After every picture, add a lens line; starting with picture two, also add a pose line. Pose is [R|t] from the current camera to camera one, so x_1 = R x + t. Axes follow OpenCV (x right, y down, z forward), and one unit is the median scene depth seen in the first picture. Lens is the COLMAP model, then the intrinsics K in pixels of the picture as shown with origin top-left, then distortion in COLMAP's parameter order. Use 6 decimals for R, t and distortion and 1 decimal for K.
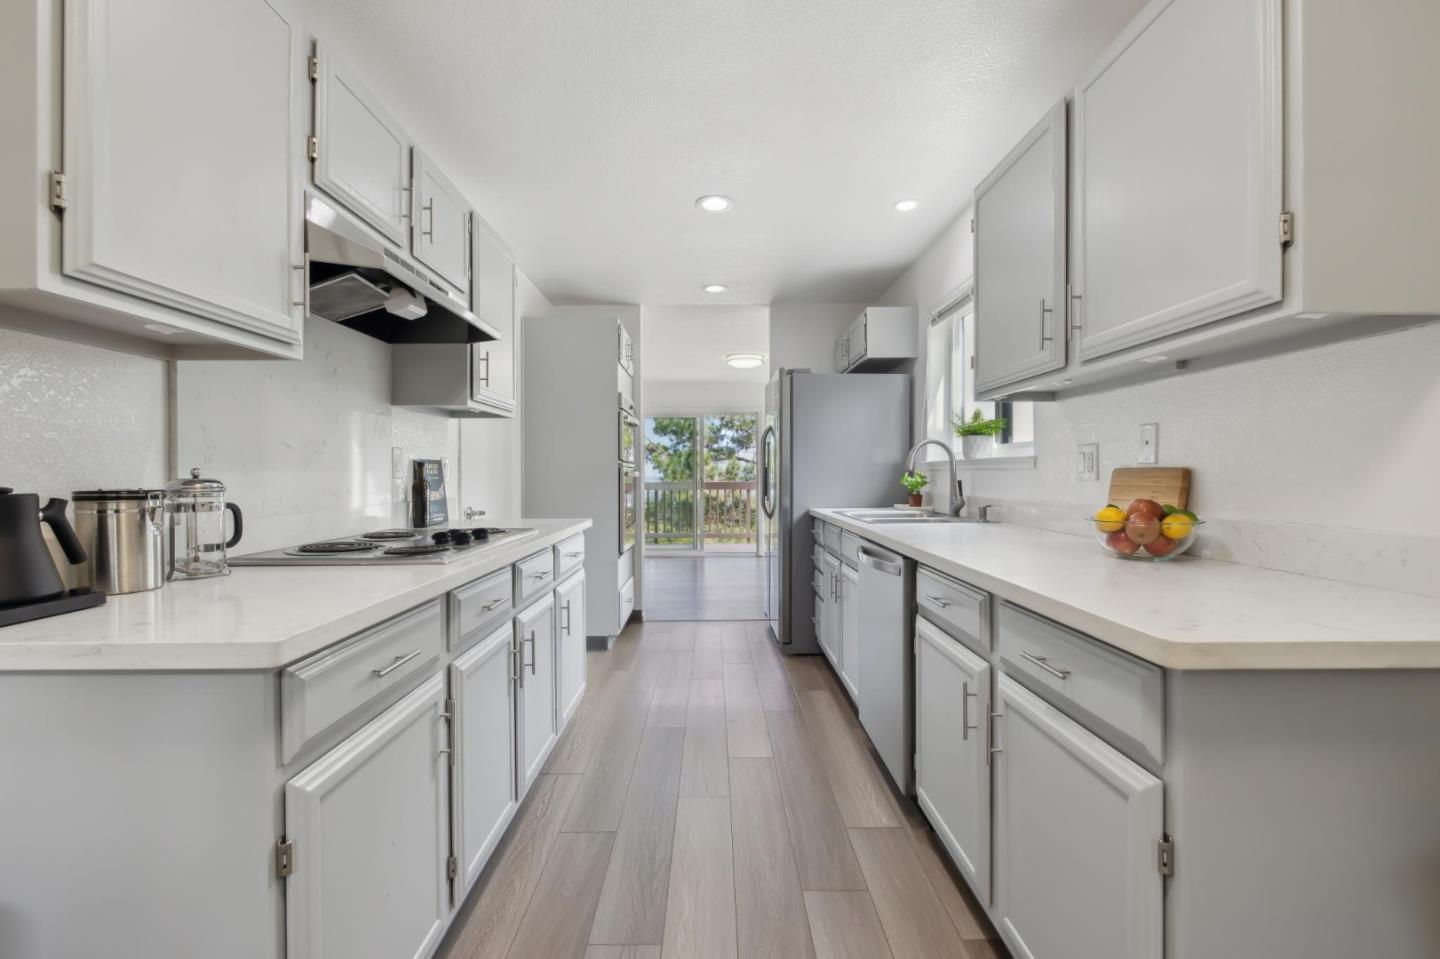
lens RADIAL K [[615.2, 0, 710.4], [0, 615.2, 476.0], [0, 0, 1]] dist [-0.001298, 0.000942]
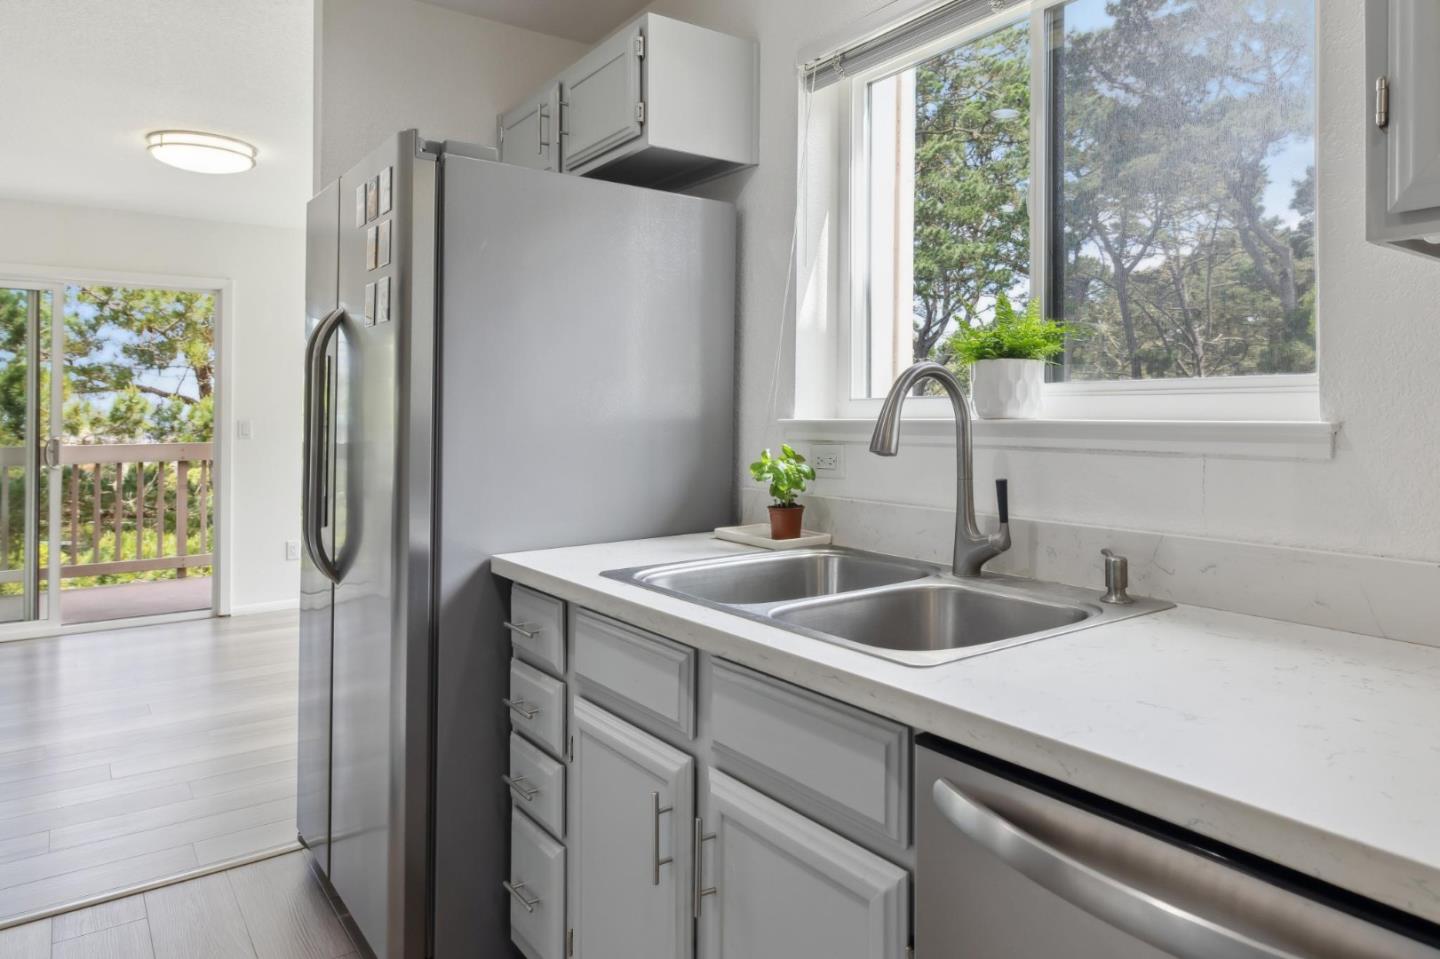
lens RADIAL K [[941.6, 0, 817.8], [0, 941.6, 403.2], [0, 0, 1]] dist [-0.011469, 0.005049]
pose [[0.777509, 0.006849, 0.628835, -0.026776], [0.003152, 0.999886, -0.014789, -0.023340], [-0.628864, 0.013481, 0.777398, 0.474444]]
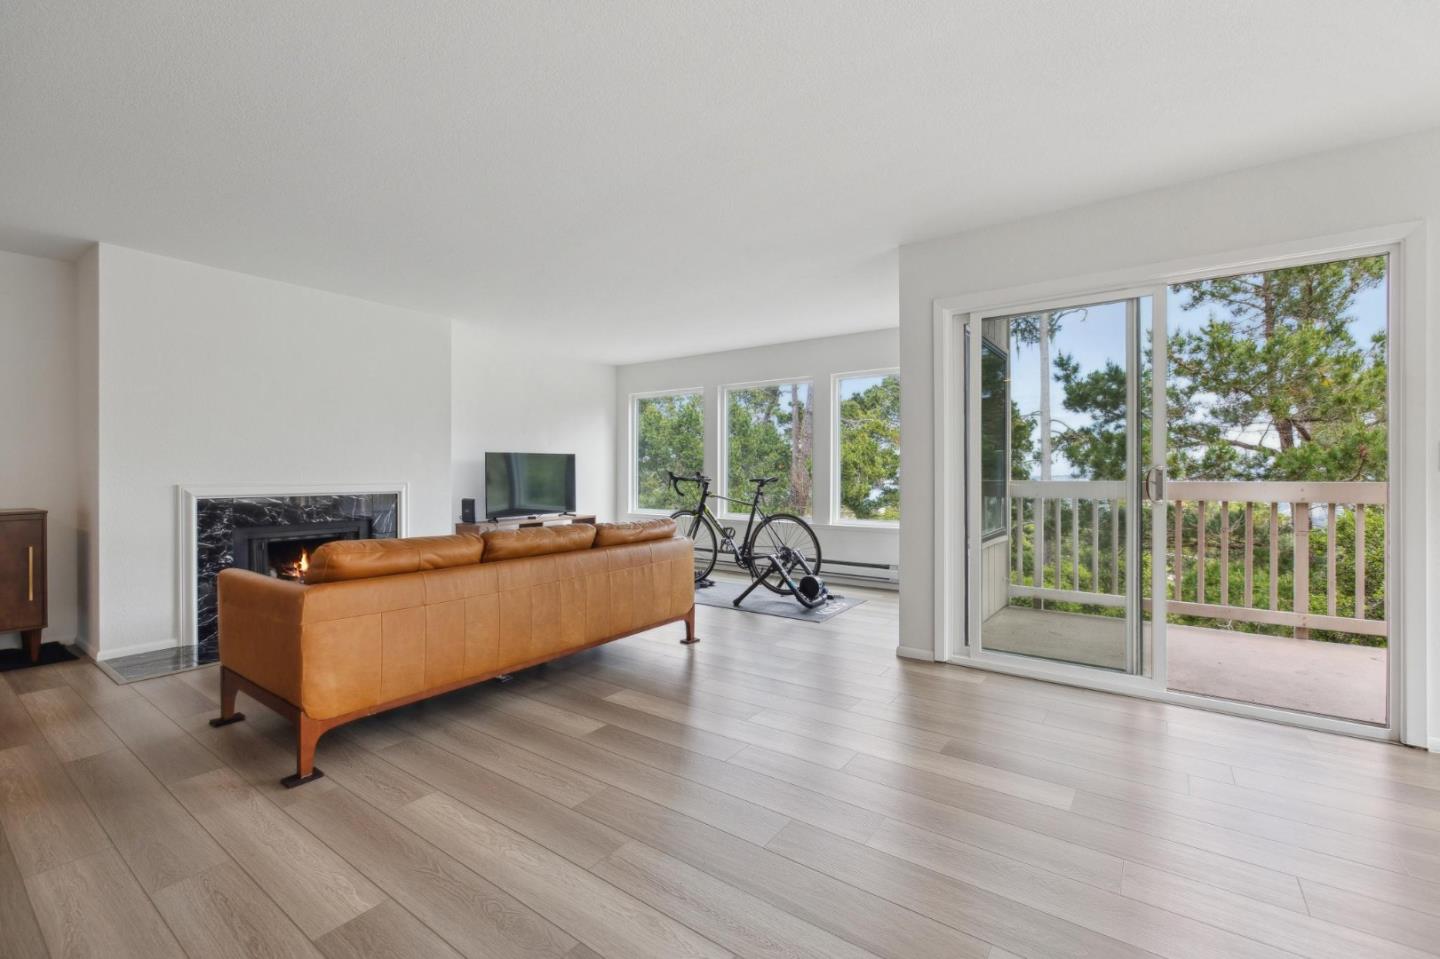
lens RADIAL K [[615.2, 0, 715.8], [0, 615.2, 474.9], [0, 0, 1]] dist [-0.001298, 0.000942]
pose [[0.808998, 0.001107, -0.587811, -0.028414], [-0.000525, 0.999999, 0.001161, 0.013206], [0.587811, -0.000631, 0.808998, 1.312718]]
